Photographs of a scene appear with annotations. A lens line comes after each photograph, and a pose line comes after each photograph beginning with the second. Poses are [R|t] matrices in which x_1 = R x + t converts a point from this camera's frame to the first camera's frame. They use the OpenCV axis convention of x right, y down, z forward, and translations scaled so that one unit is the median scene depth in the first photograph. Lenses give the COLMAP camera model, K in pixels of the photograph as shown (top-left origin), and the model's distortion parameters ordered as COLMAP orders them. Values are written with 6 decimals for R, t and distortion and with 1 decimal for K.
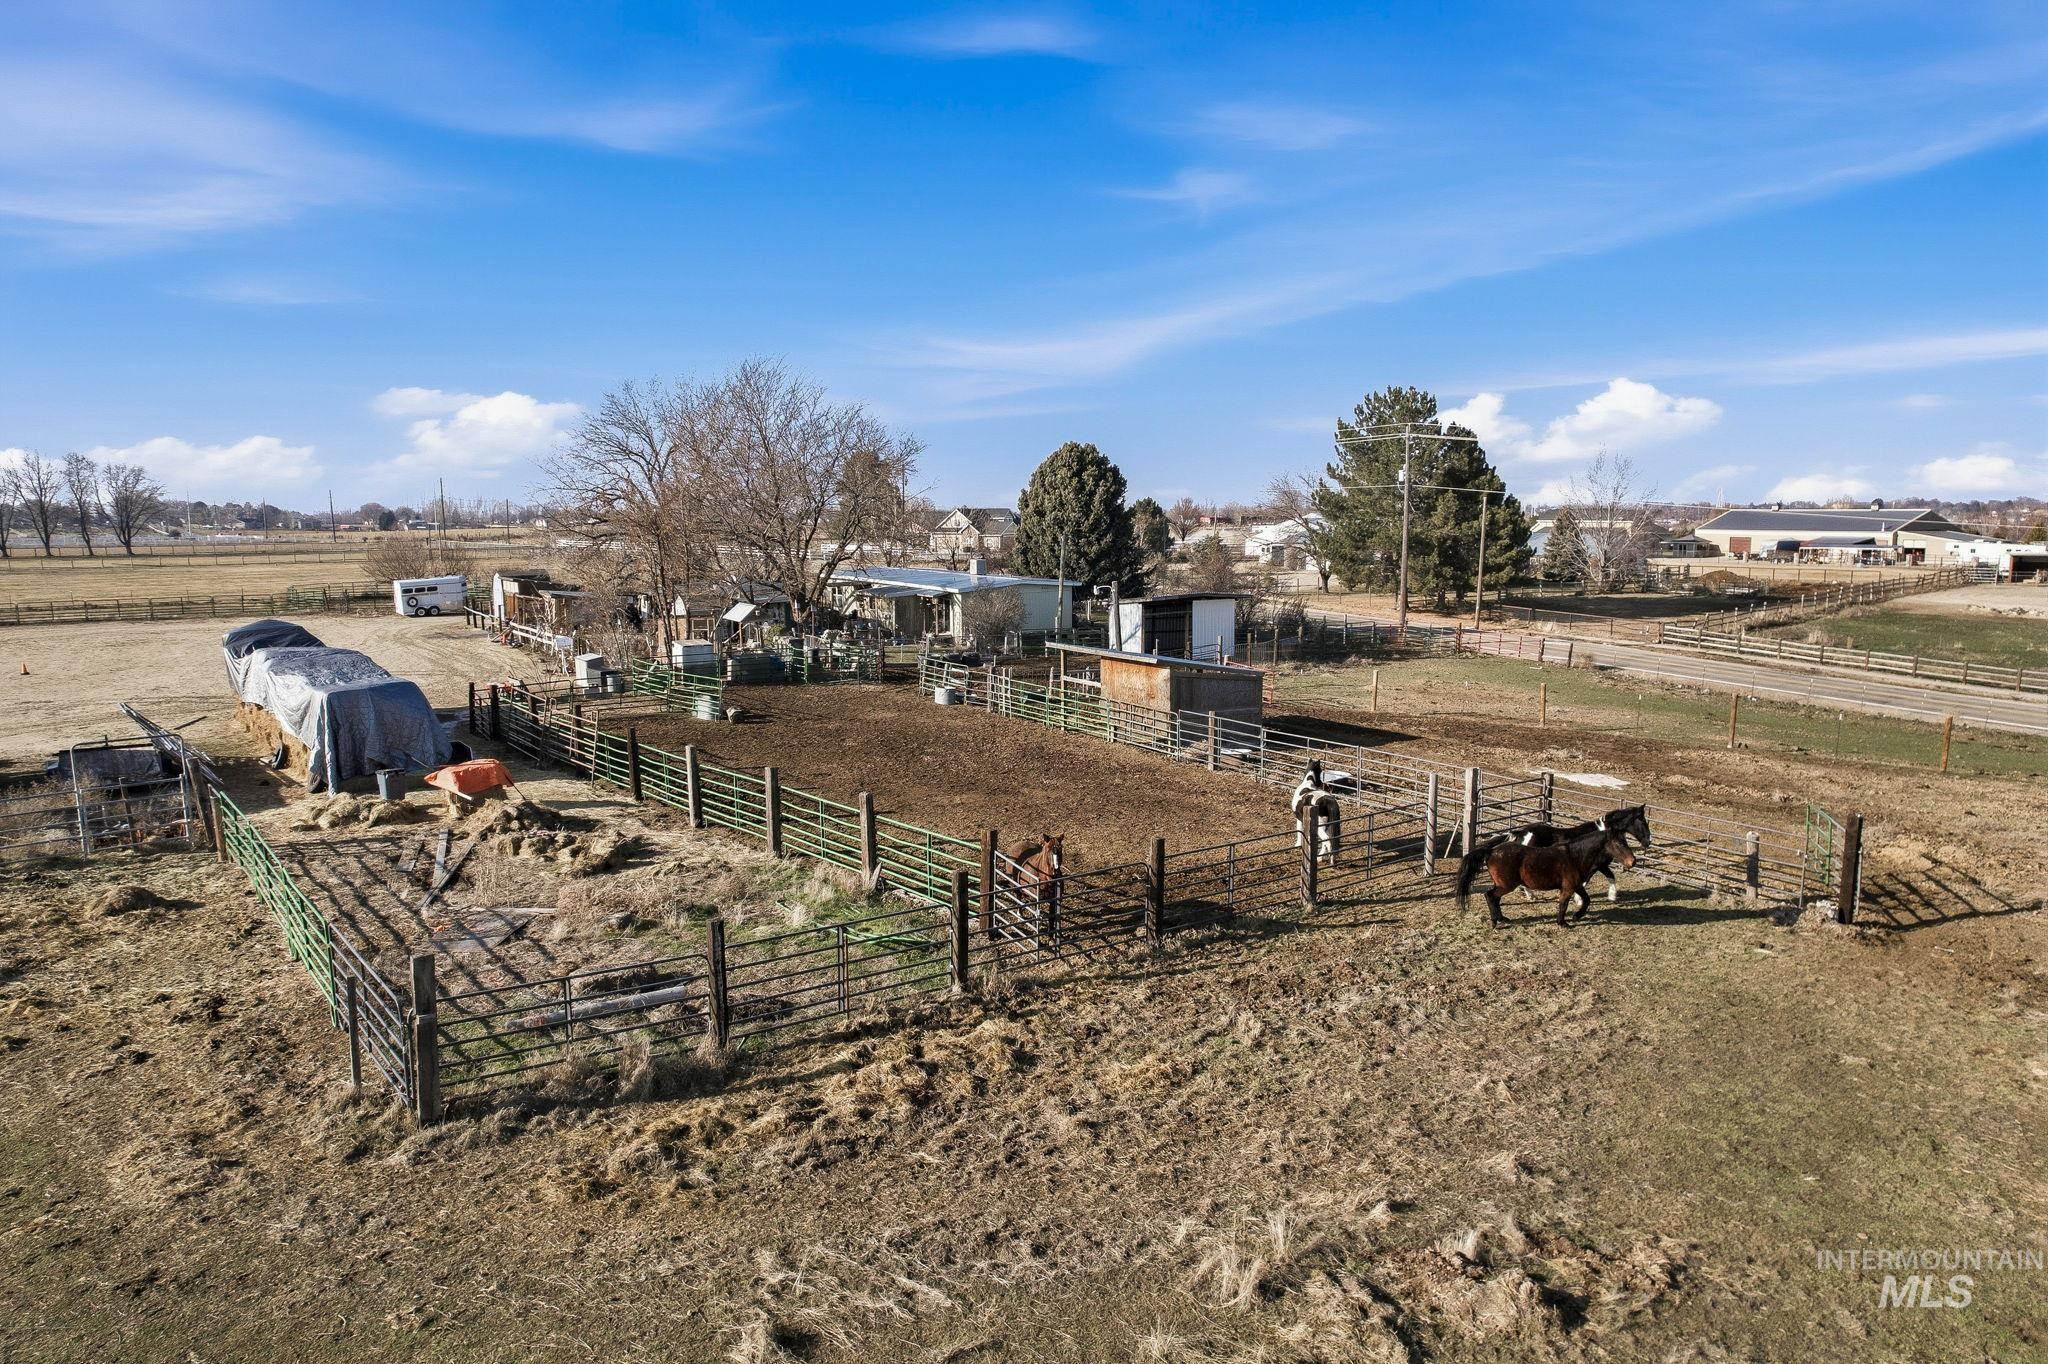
lens RADIAL K [[1311.9, 0, 1024.1], [0, 1311.9, 685.7], [0, 0, 1]] dist [-0.059364, 0.036012]
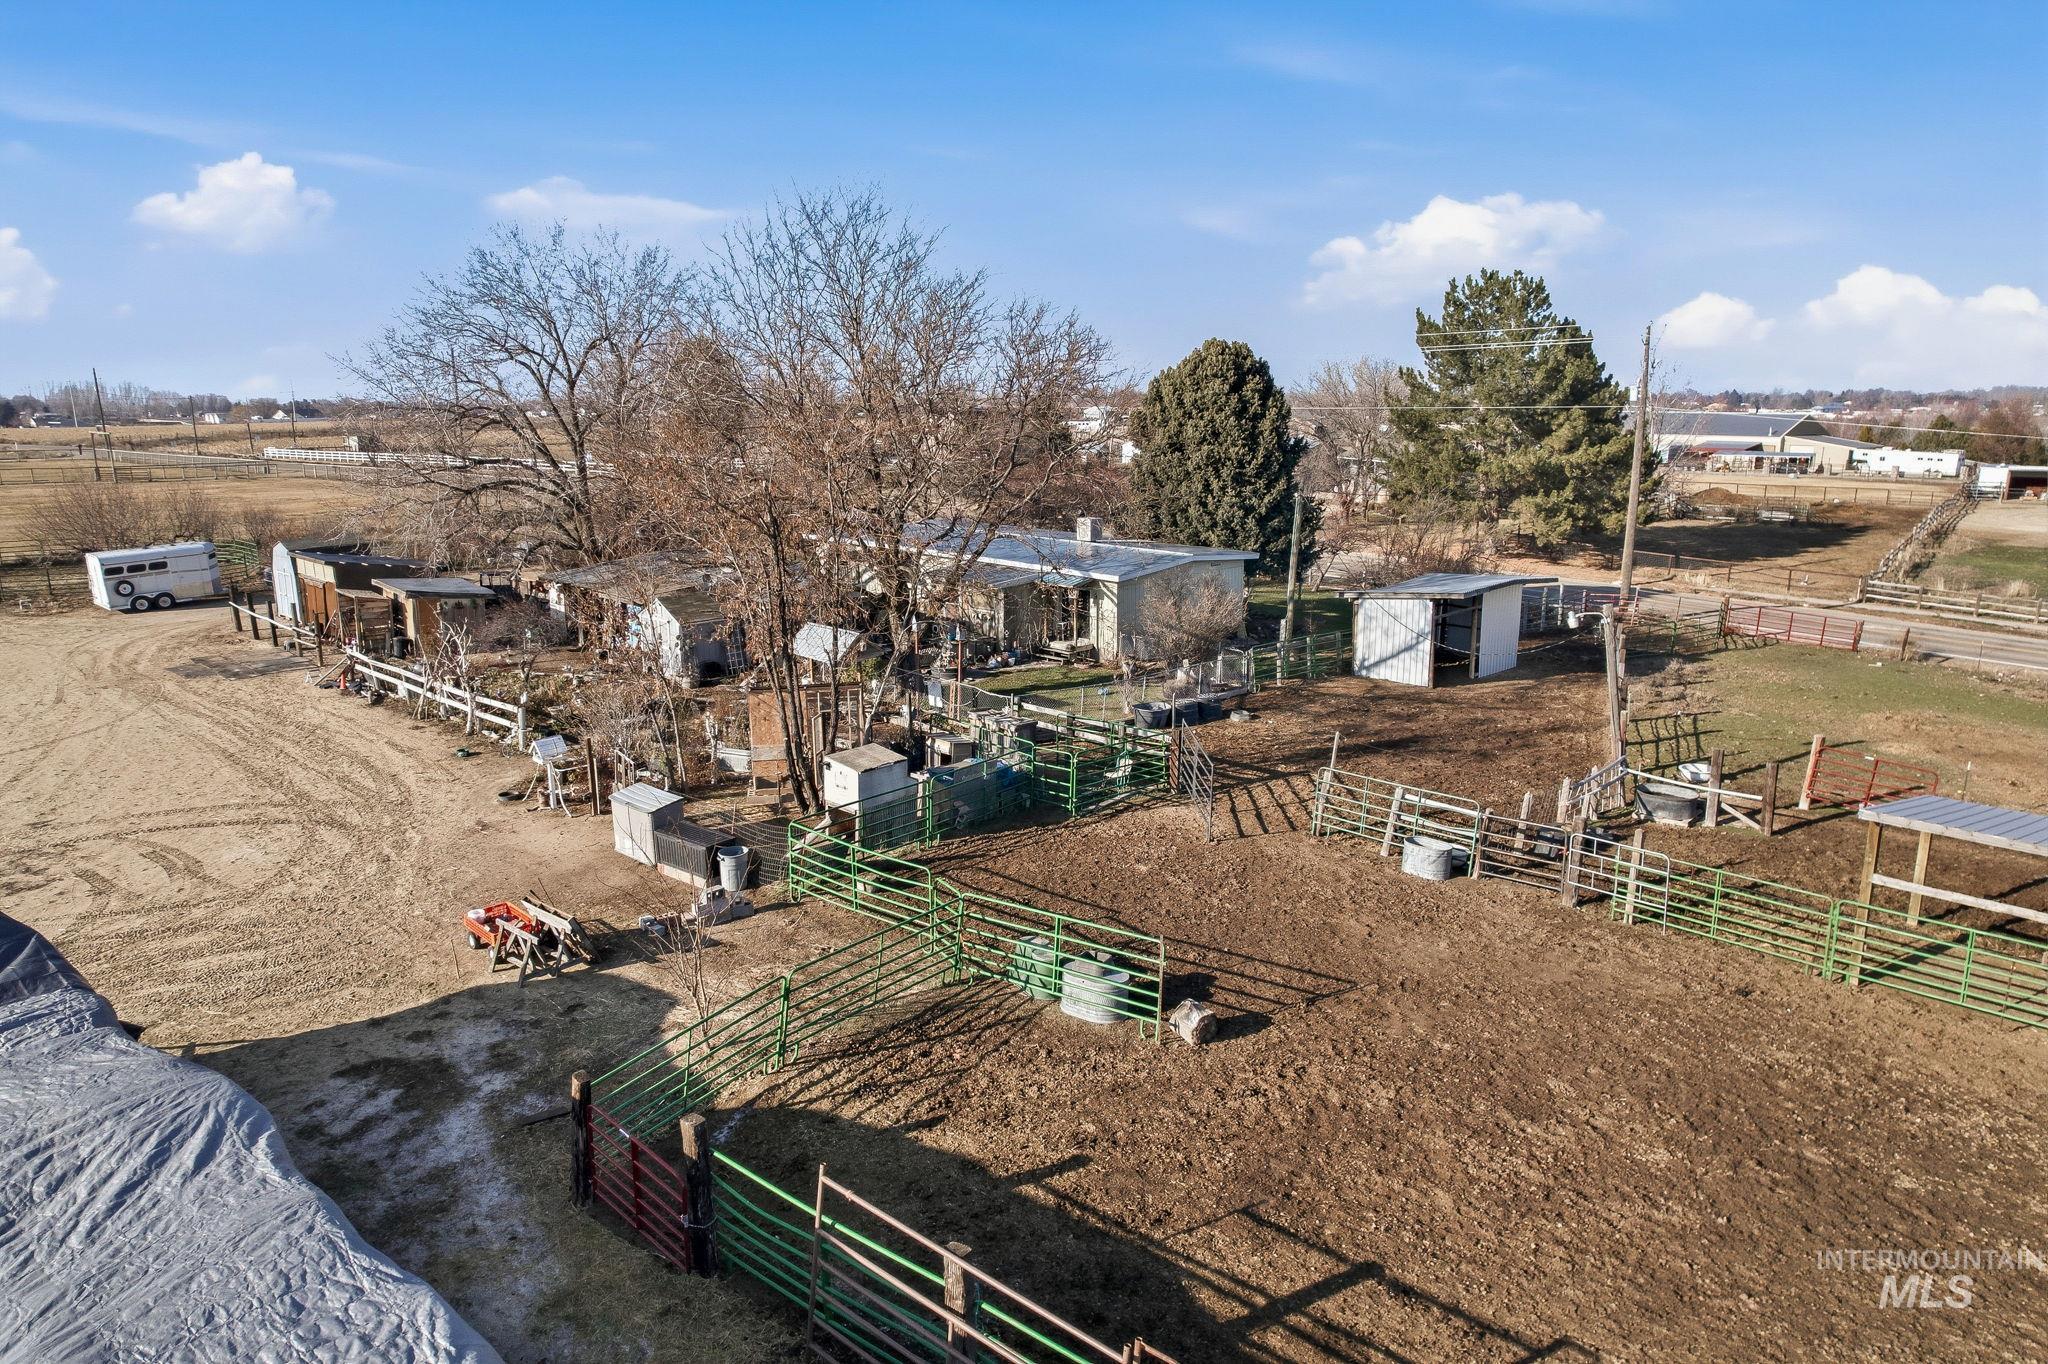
lens RADIAL K [[1311.9, 0, 1024.7], [0, 1311.9, 682.0], [0, 0, 1]] dist [-0.059364, 0.036012]
pose [[0.978210, -0.040912, 0.203549, -0.203441], [0.024357, 0.996237, 0.083182, -0.069180], [-0.206186, -0.076411, 0.975525, 0.354166]]
